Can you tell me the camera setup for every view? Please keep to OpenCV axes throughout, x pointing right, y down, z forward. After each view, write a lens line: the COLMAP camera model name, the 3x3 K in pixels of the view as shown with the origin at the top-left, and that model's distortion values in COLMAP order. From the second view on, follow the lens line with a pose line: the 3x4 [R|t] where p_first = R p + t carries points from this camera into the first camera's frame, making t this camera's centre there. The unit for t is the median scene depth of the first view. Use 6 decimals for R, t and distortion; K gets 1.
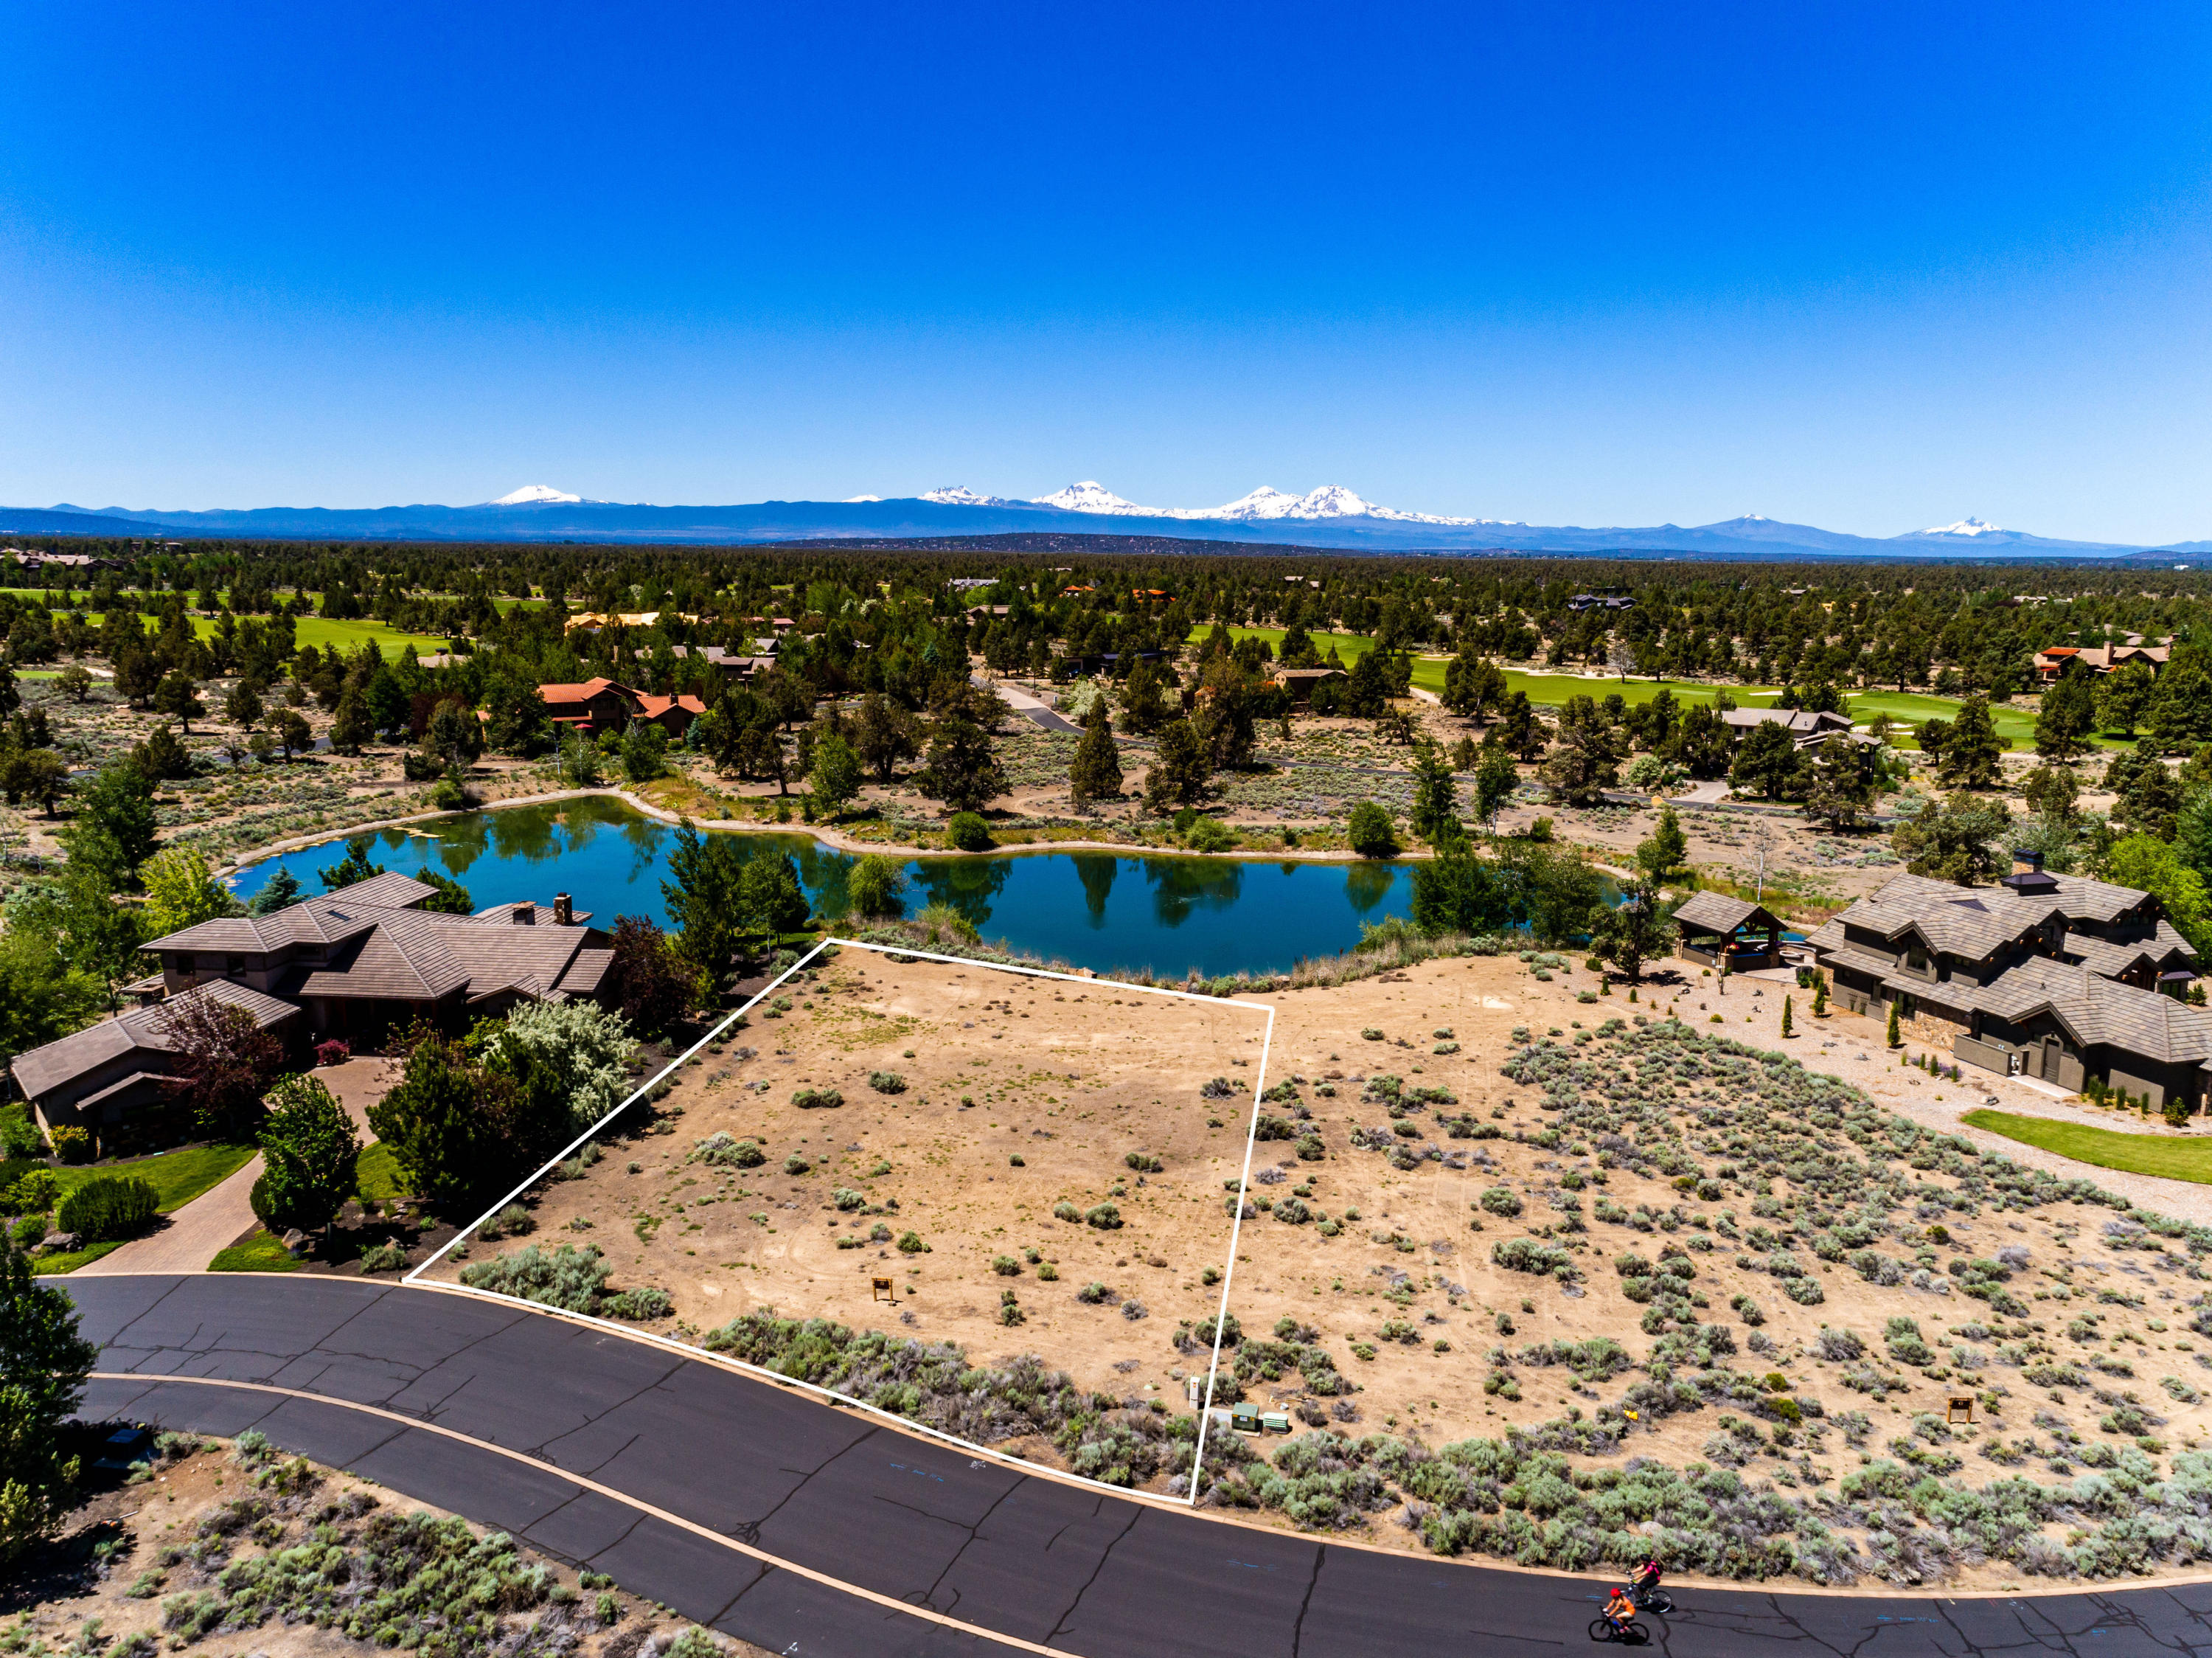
lens RADIAL K [[1657.8, 0, 1106.0], [0, 1657.8, 829.0], [0, 0, 1]] dist [0.019150, 0.003105]
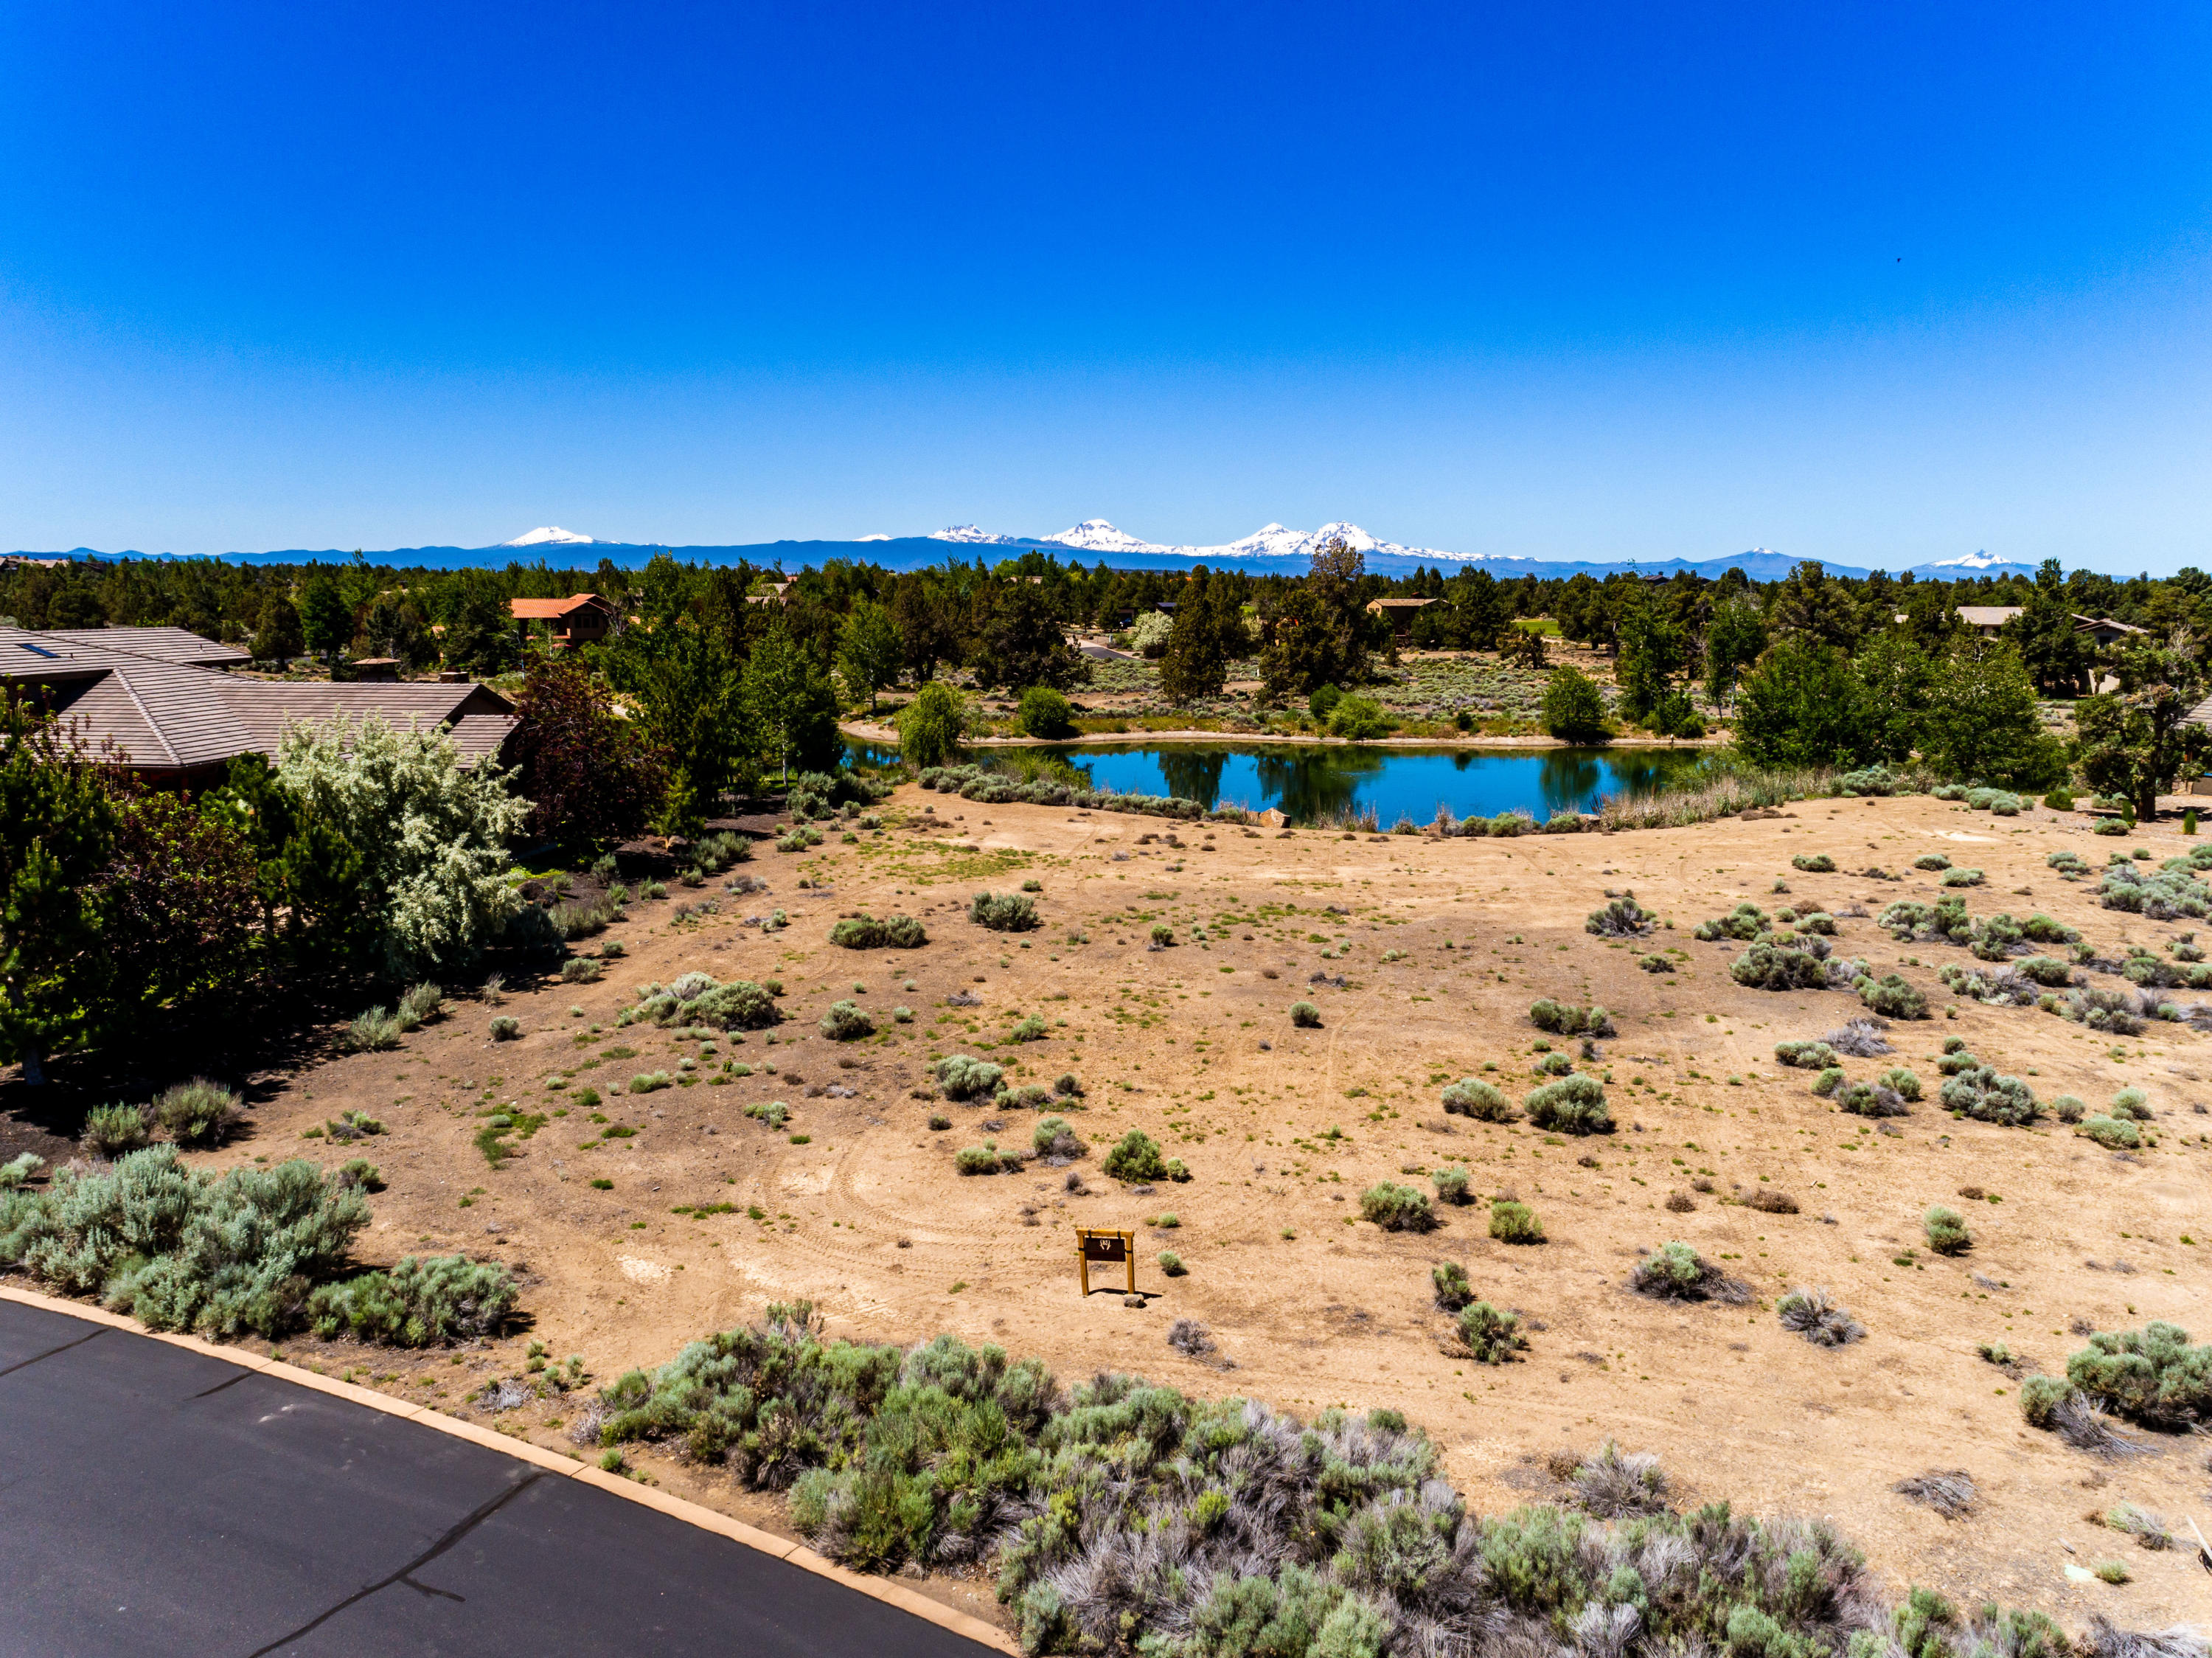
lens RADIAL K [[1657.8, 0, 1106.0], [0, 1657.8, 829.0], [0, 0, 1]] dist [0.019150, 0.003105]
pose [[0.999970, -0.004650, -0.006252, -0.108814], [0.004510, 0.999743, -0.022233, 0.156728], [0.006354, 0.022204, 0.999733, 0.521879]]
